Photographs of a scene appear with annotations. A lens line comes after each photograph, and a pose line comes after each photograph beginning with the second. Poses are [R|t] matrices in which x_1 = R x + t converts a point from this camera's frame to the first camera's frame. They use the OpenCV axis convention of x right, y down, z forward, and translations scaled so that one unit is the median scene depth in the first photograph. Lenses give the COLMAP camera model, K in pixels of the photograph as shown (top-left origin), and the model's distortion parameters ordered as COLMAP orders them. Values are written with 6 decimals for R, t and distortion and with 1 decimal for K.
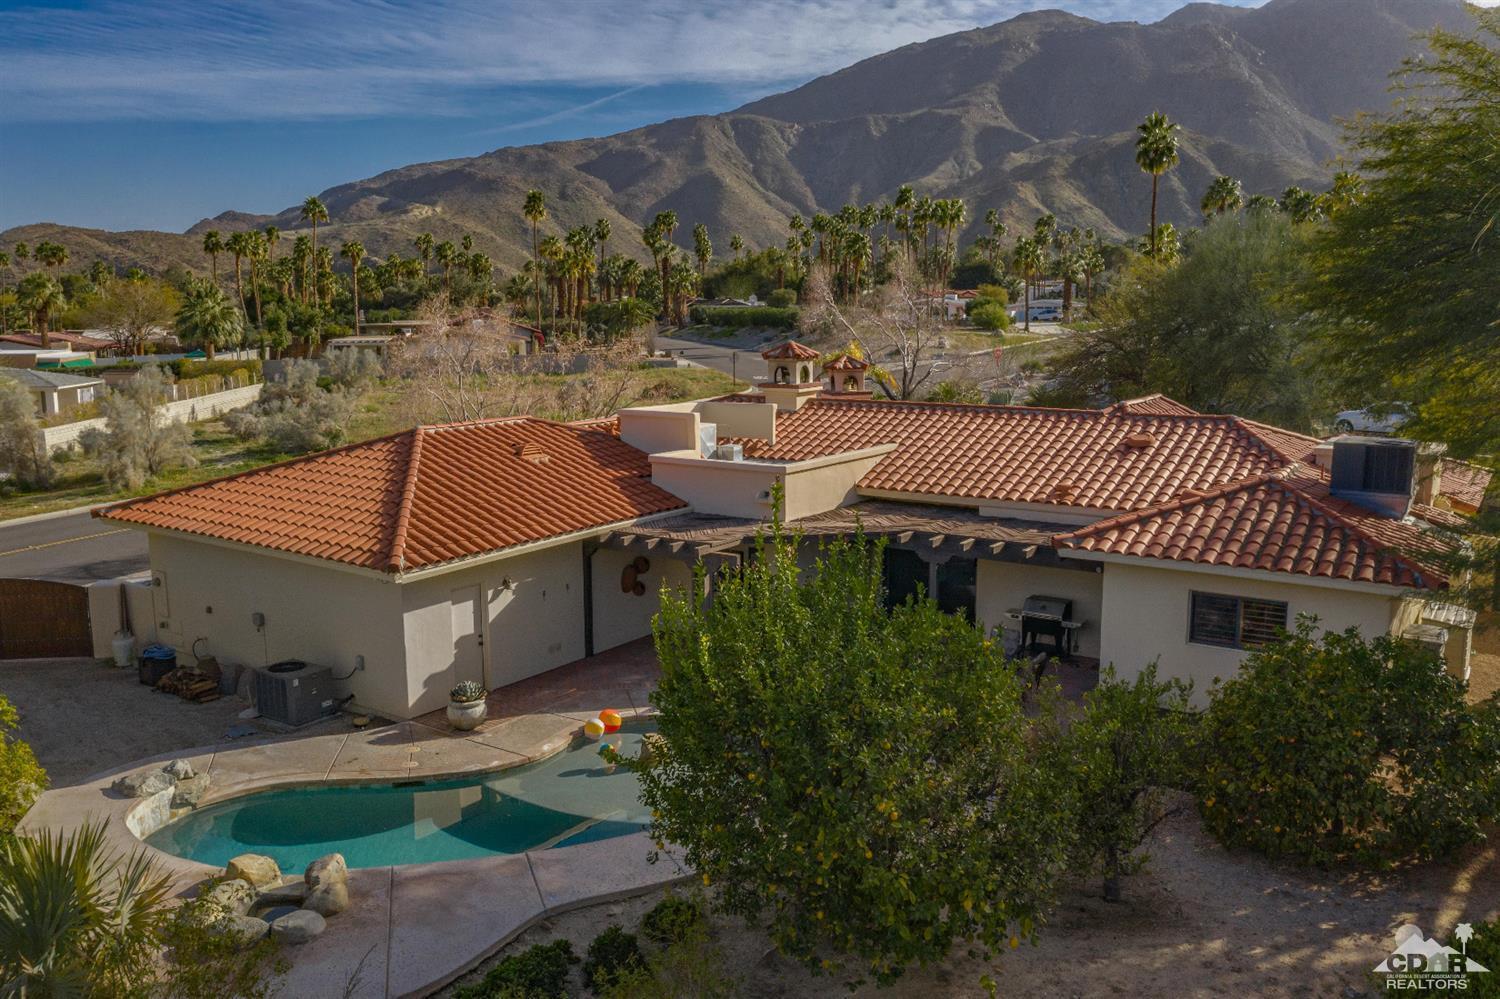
lens RADIAL K [[1180.6, 0, 745.5], [0, 1180.6, 505.3], [0, 0, 1]] dist [-0.030819, 0.002222]
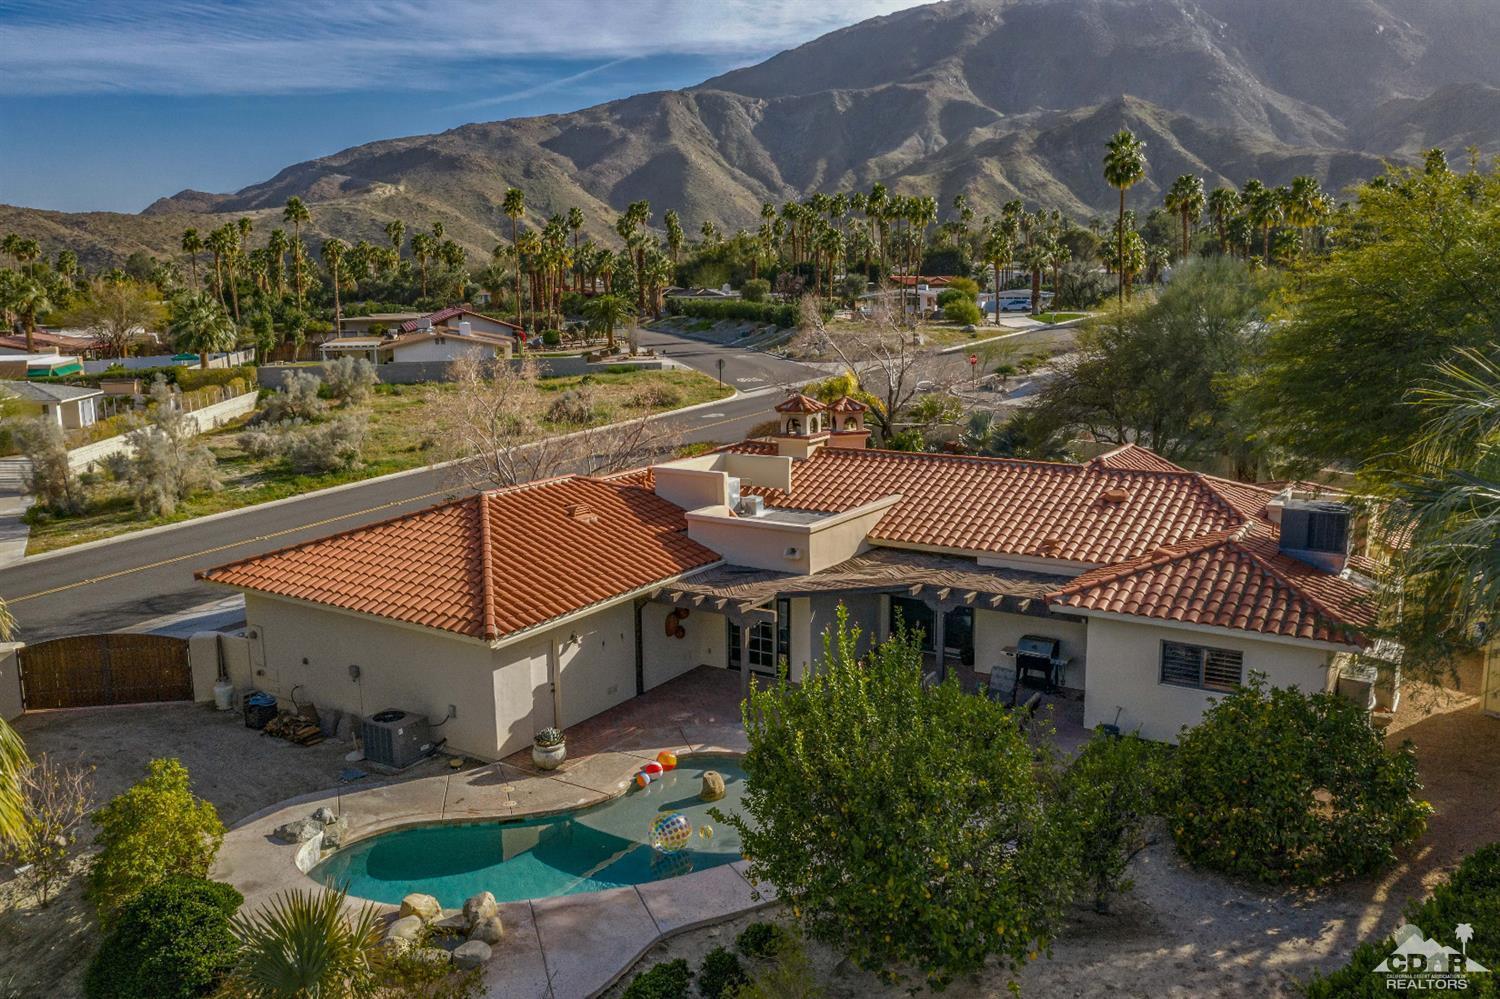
lens RADIAL K [[1181.1, 0, 744.7], [0, 1181.1, 503.1], [0, 0, 1]] dist [-0.027969, 0.013036]
pose [[0.999577, -0.012517, 0.026254, -0.057180], [0.012014, 0.999743, 0.019245, -0.076240], [-0.026488, -0.018922, 0.999470, -0.138717]]
